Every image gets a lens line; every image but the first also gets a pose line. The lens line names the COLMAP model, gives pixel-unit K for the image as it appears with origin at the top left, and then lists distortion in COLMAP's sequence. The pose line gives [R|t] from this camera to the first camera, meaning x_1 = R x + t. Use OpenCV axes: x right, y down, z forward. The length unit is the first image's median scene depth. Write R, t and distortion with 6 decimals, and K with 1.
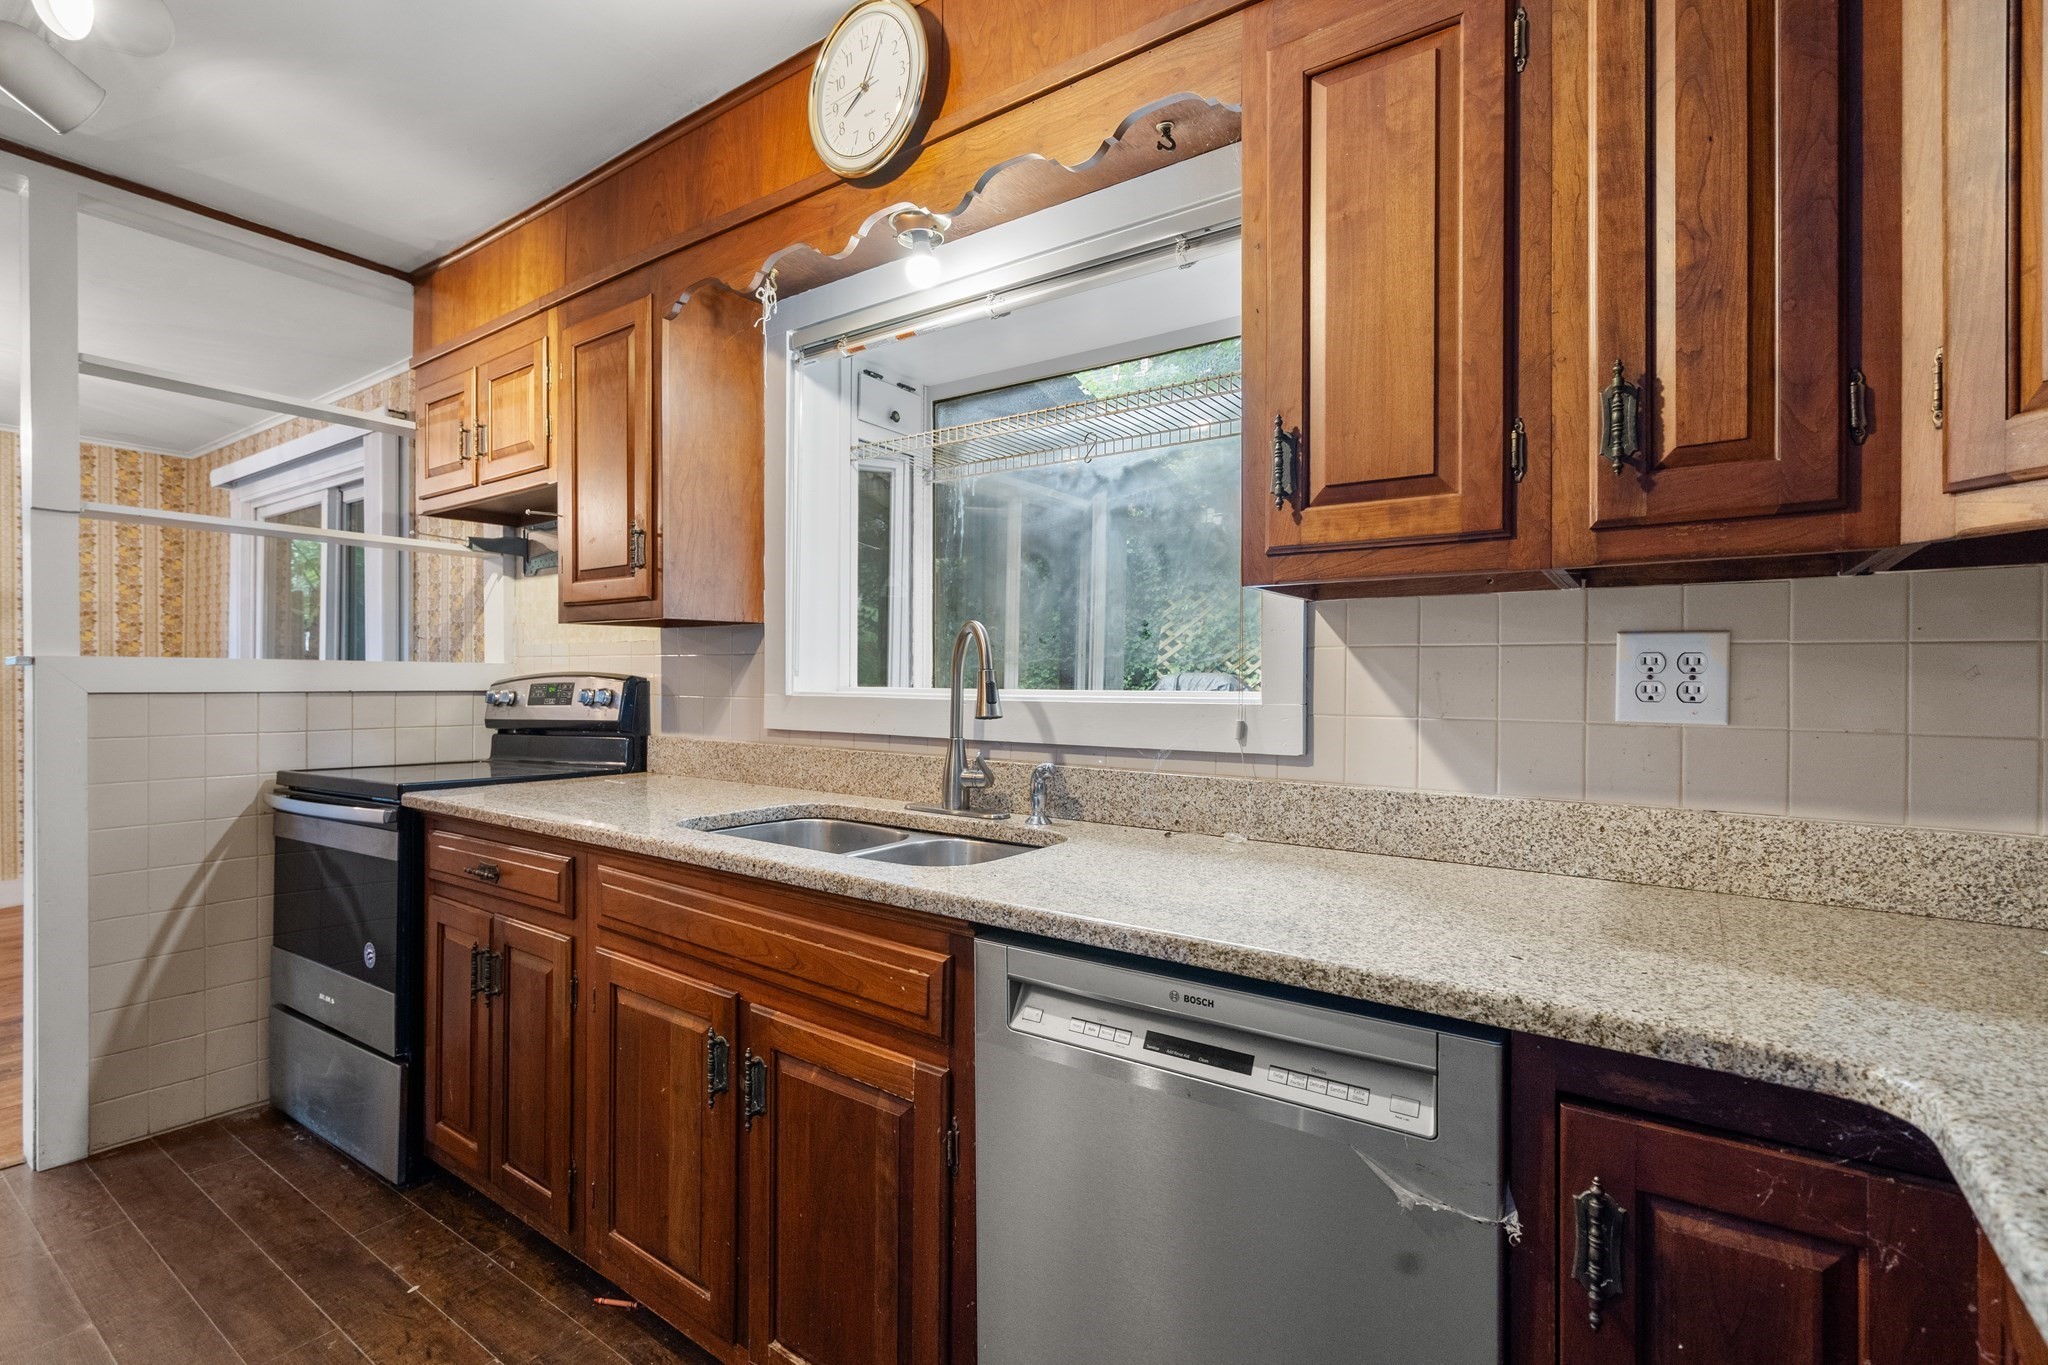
lens RADIAL K [[940.6, 0, 1018.0], [0, 940.6, 681.5], [0, 0, 1]] dist [0.000367, 0.000631]
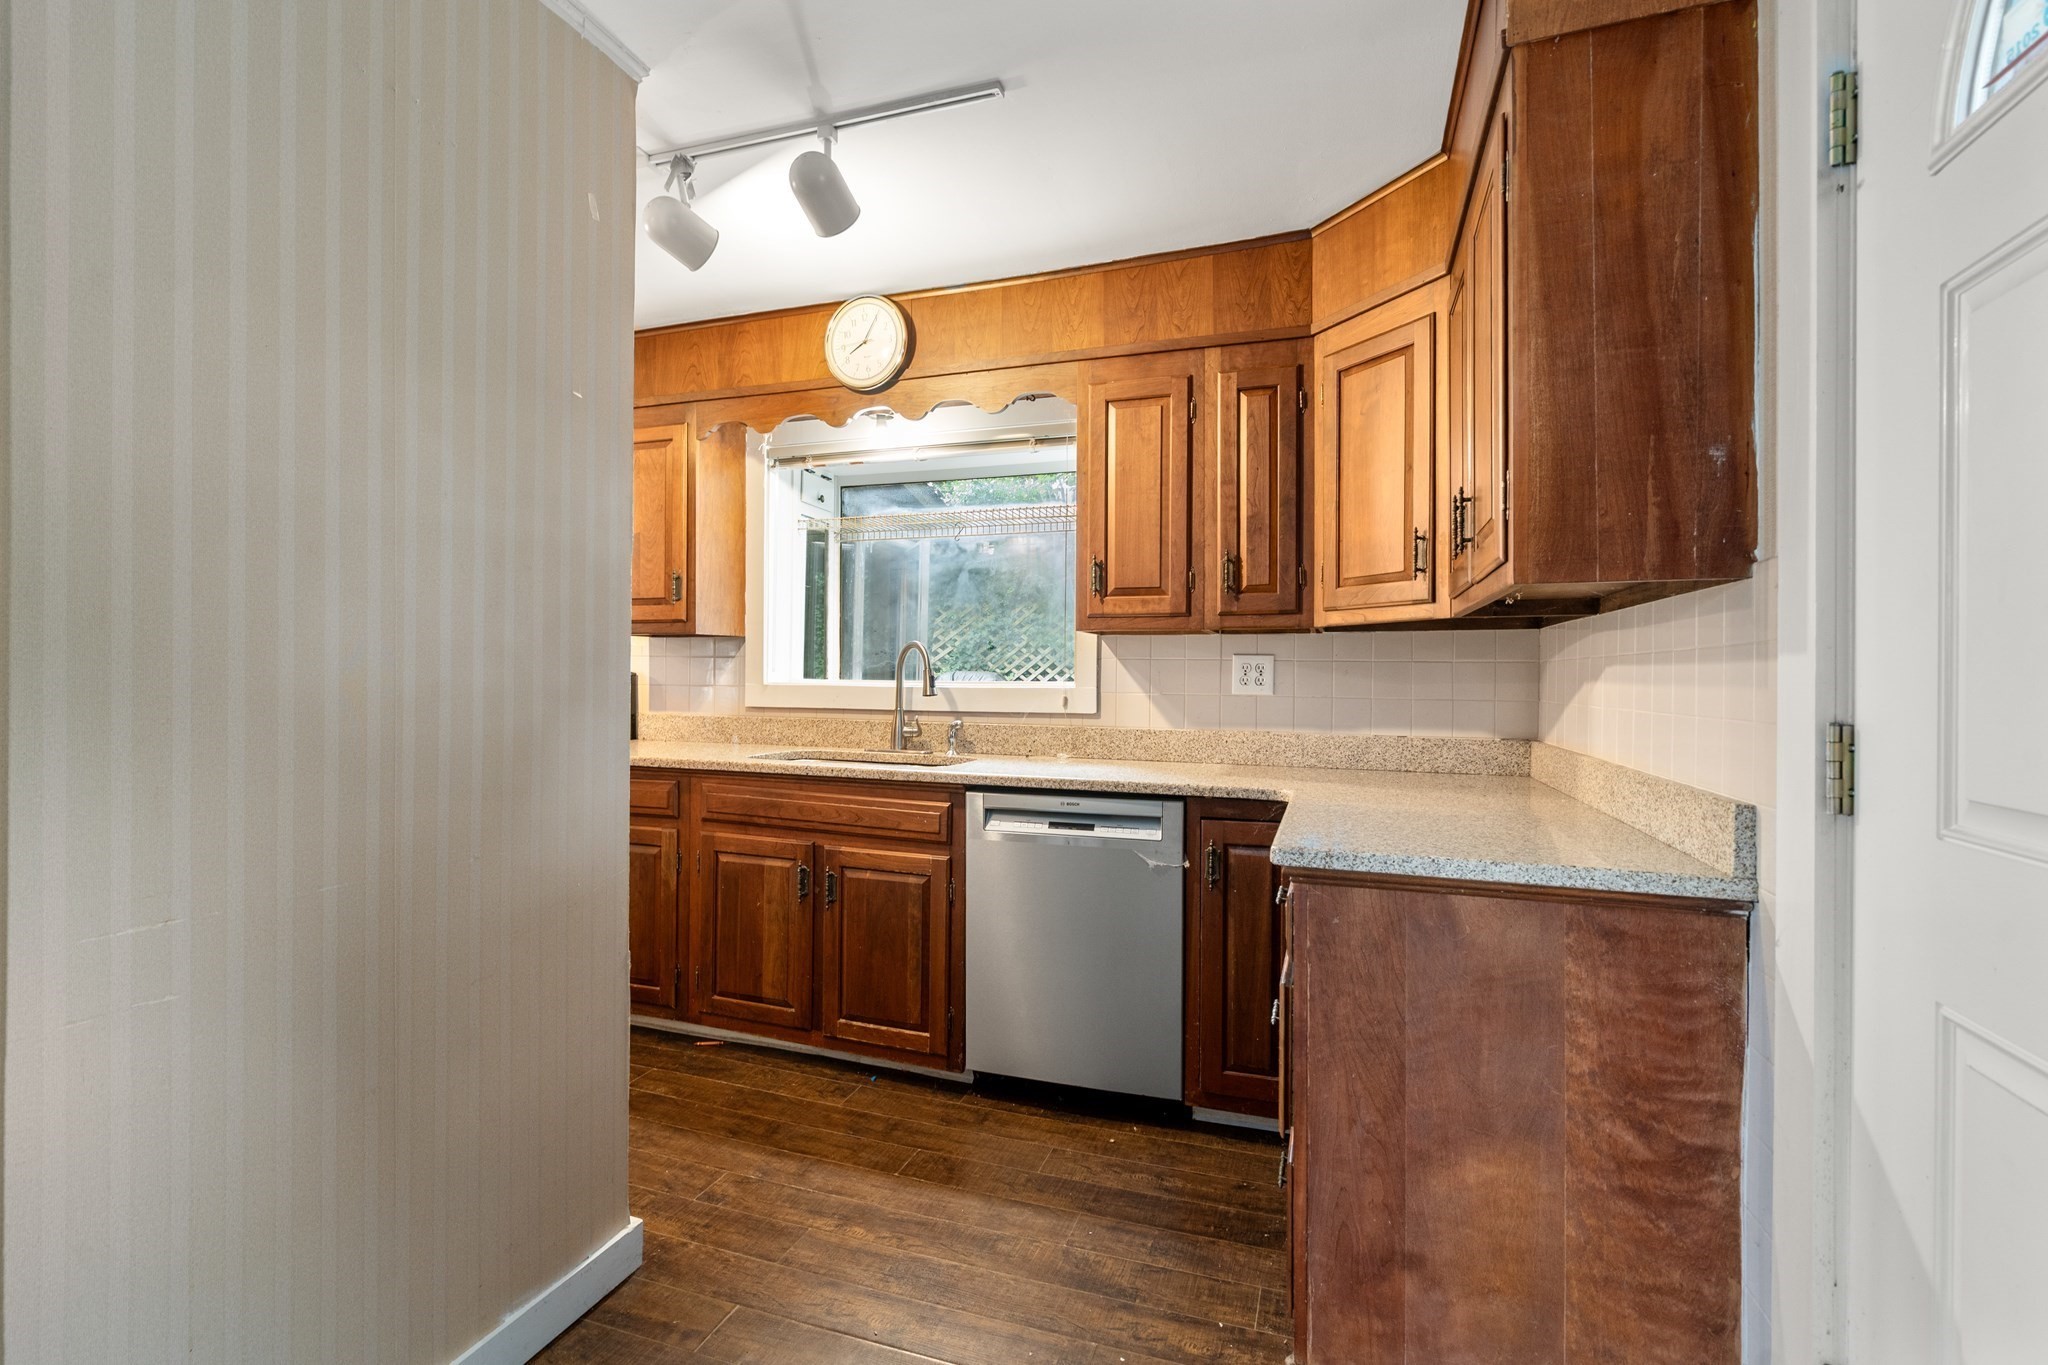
lens RADIAL K [[940.6, 0, 1018.0], [0, 940.6, 681.5], [0, 0, 1]] dist [0.000367, 0.000631]
pose [[0.959040, 0.002940, 0.283257, -0.482294], [-0.003515, 0.999993, 0.001525, 0.010484], [-0.283250, -0.002458, 0.959043, -0.989676]]
